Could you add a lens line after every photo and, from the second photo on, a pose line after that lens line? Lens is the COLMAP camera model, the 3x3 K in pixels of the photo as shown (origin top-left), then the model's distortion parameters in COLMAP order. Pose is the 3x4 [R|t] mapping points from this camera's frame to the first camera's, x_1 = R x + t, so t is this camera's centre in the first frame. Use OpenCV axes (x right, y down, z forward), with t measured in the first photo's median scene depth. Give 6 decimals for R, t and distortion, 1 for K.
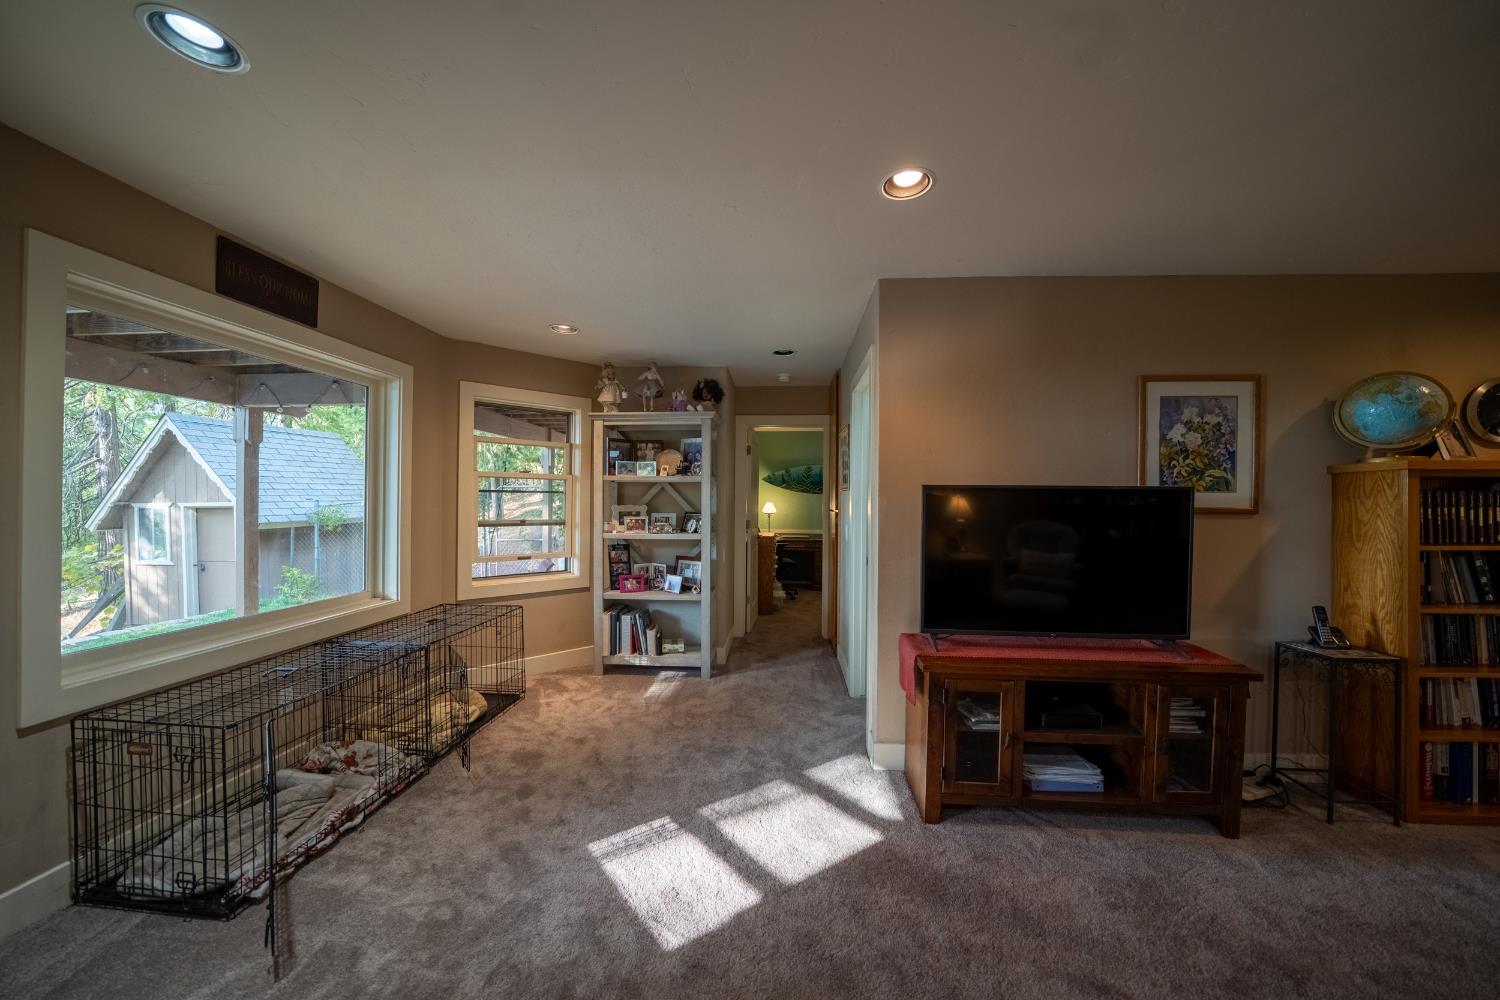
lens RADIAL K [[519.5, 0, 752.4], [0, 519.5, 500.3], [0, 0, 1]] dist [-0.025755, 0.003183]
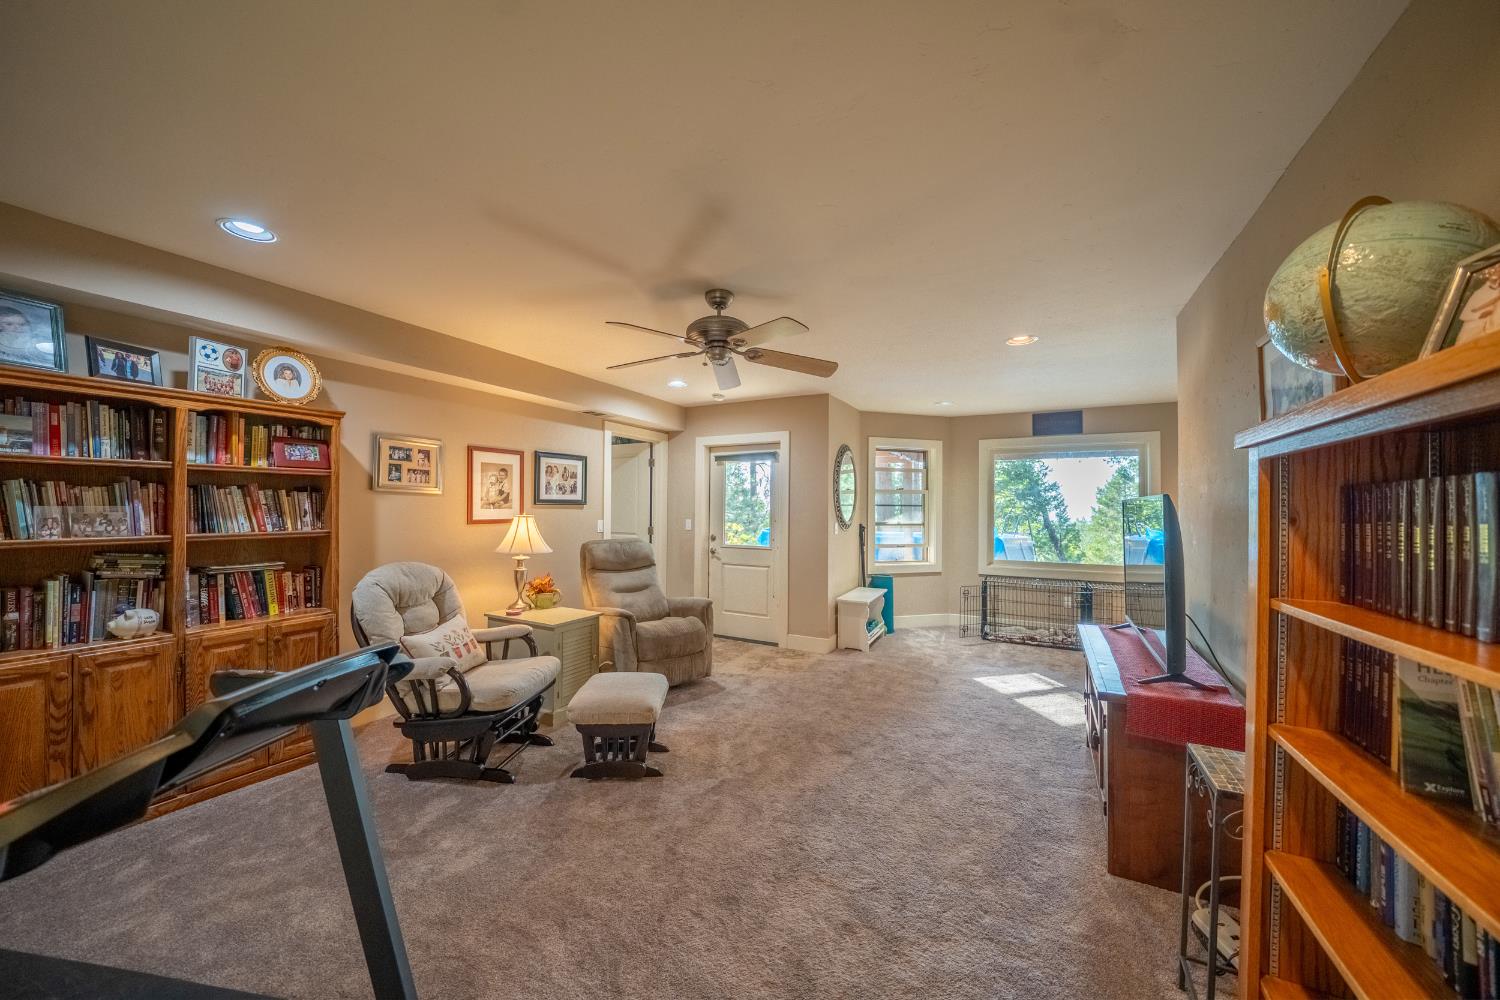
lens RADIAL K [[519.5, 0, 742.5], [0, 519.5, 501.7], [0, 0, 1]] dist [-0.025755, 0.003183]
pose [[-0.425239, -0.022093, -0.904811, 1.950032], [-0.012003, 0.999752, -0.018770, 0.007713], [0.905001, 0.002878, -0.425399, 0.721652]]
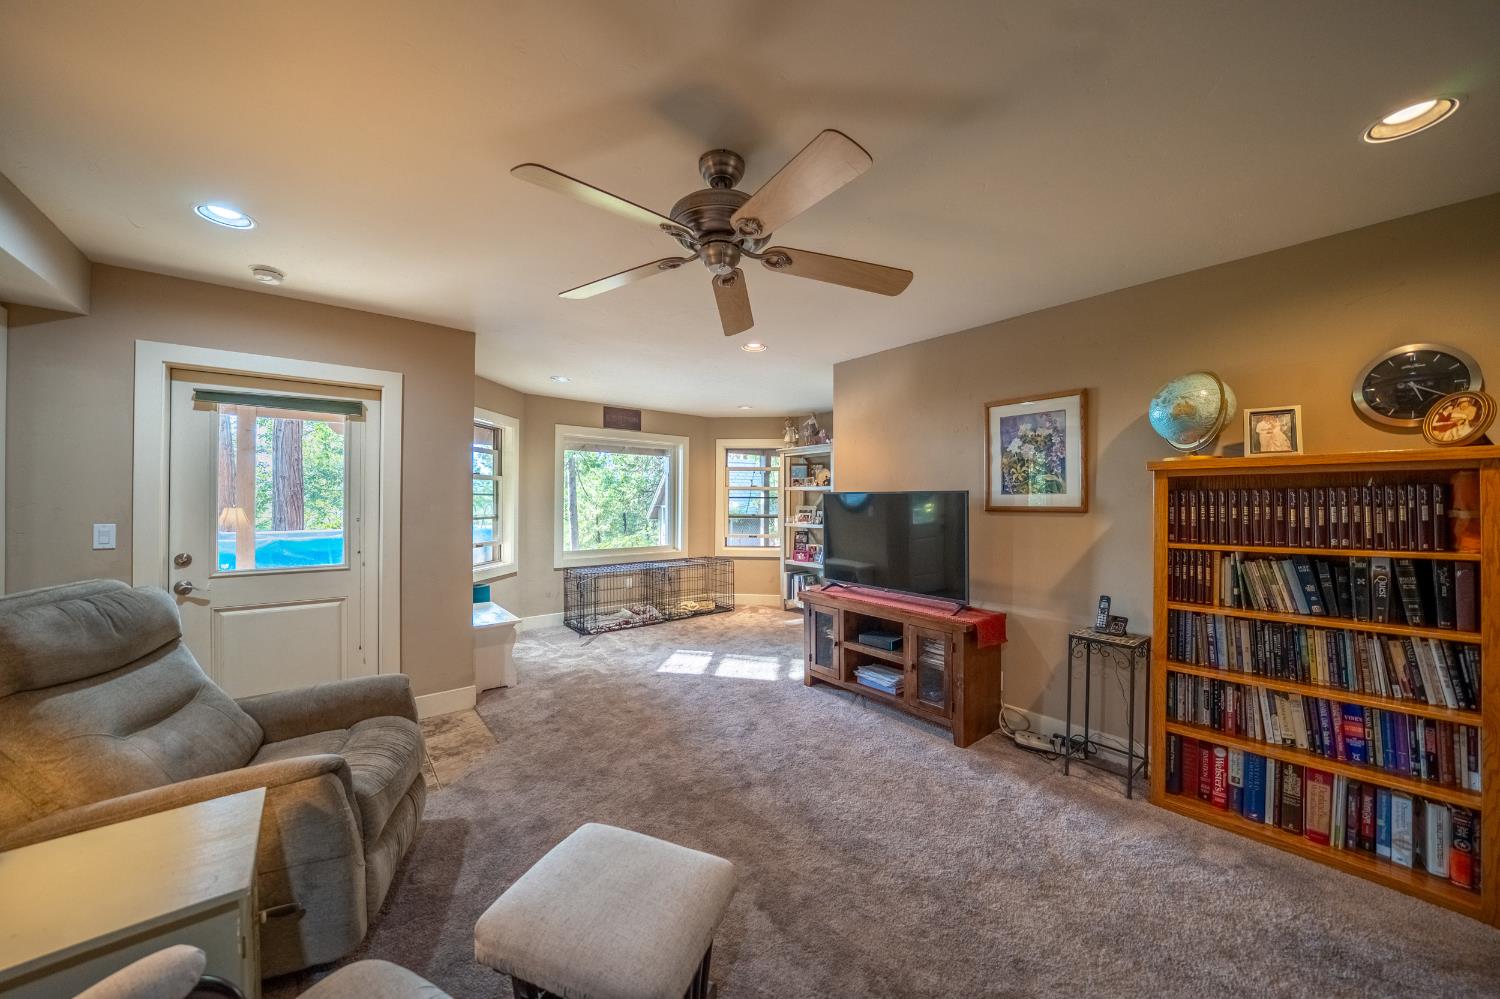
lens RADIAL K [[519.5, 0, 747.3], [0, 519.5, 498.2], [0, 0, 1]] dist [-0.025755, 0.003183]
pose [[0.685432, -0.009508, -0.728075, 1.458502], [0.001045, 0.999927, -0.012074, 0.009281], [0.728136, 0.007515, 0.685391, -0.355455]]
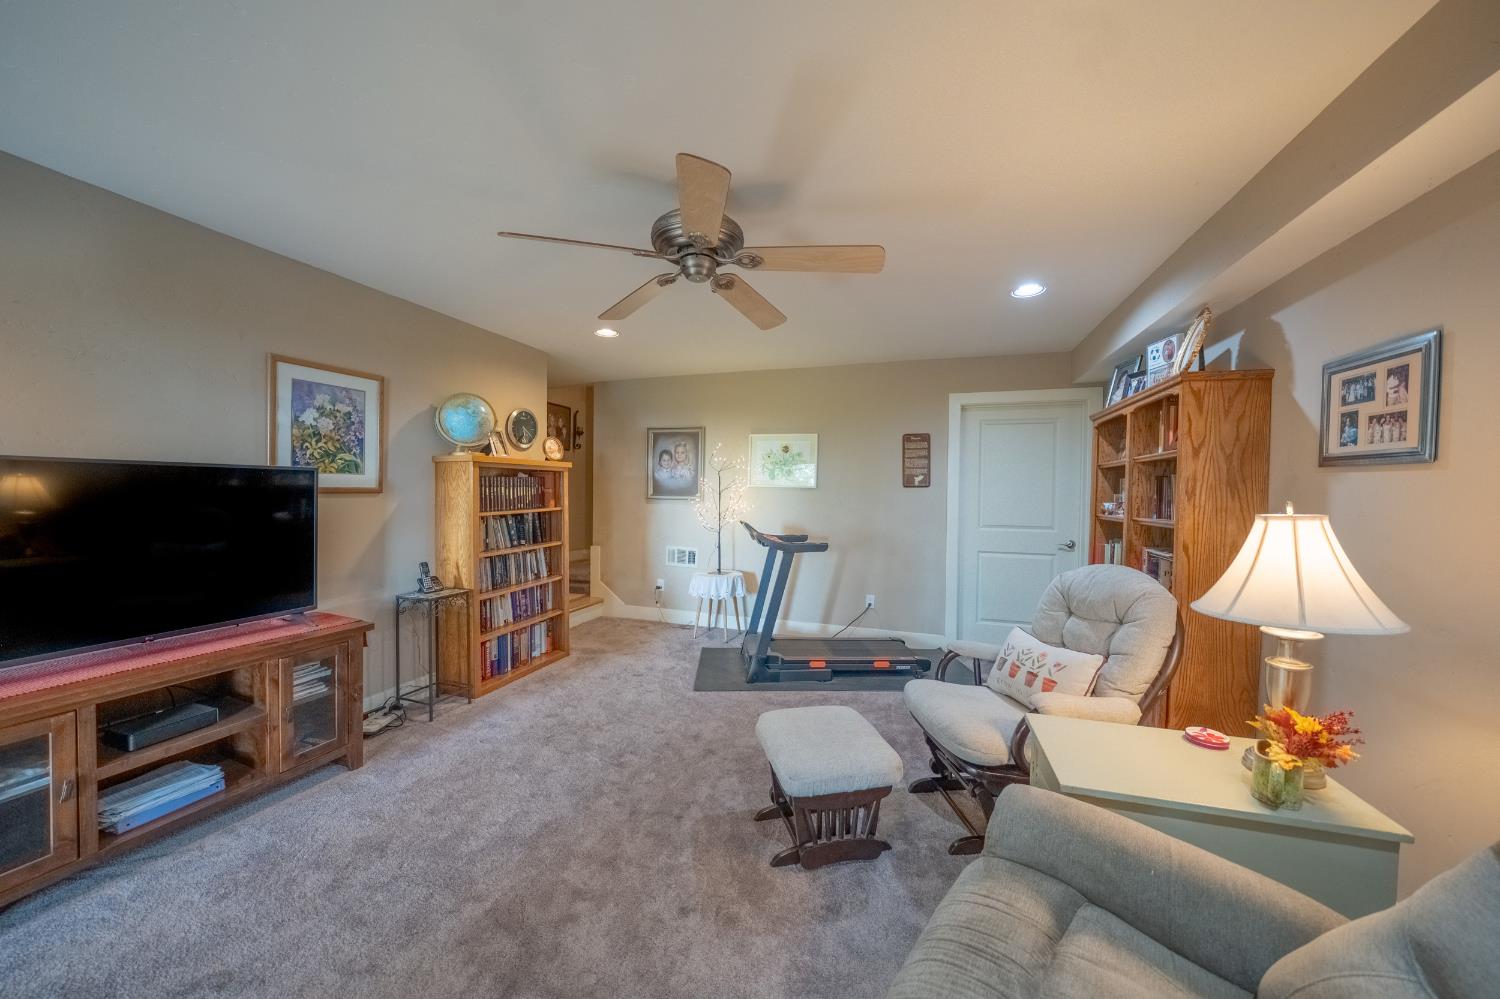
lens RADIAL K [[519.5, 0, 745.8], [0, 519.5, 501.4], [0, 0, 1]] dist [-0.025755, 0.003183]
pose [[0.254048, -0.024980, 0.966869, 0.044402], [-0.010317, 0.999540, 0.028535, 0.003961], [-0.967137, -0.017224, 0.253673, -0.155646]]
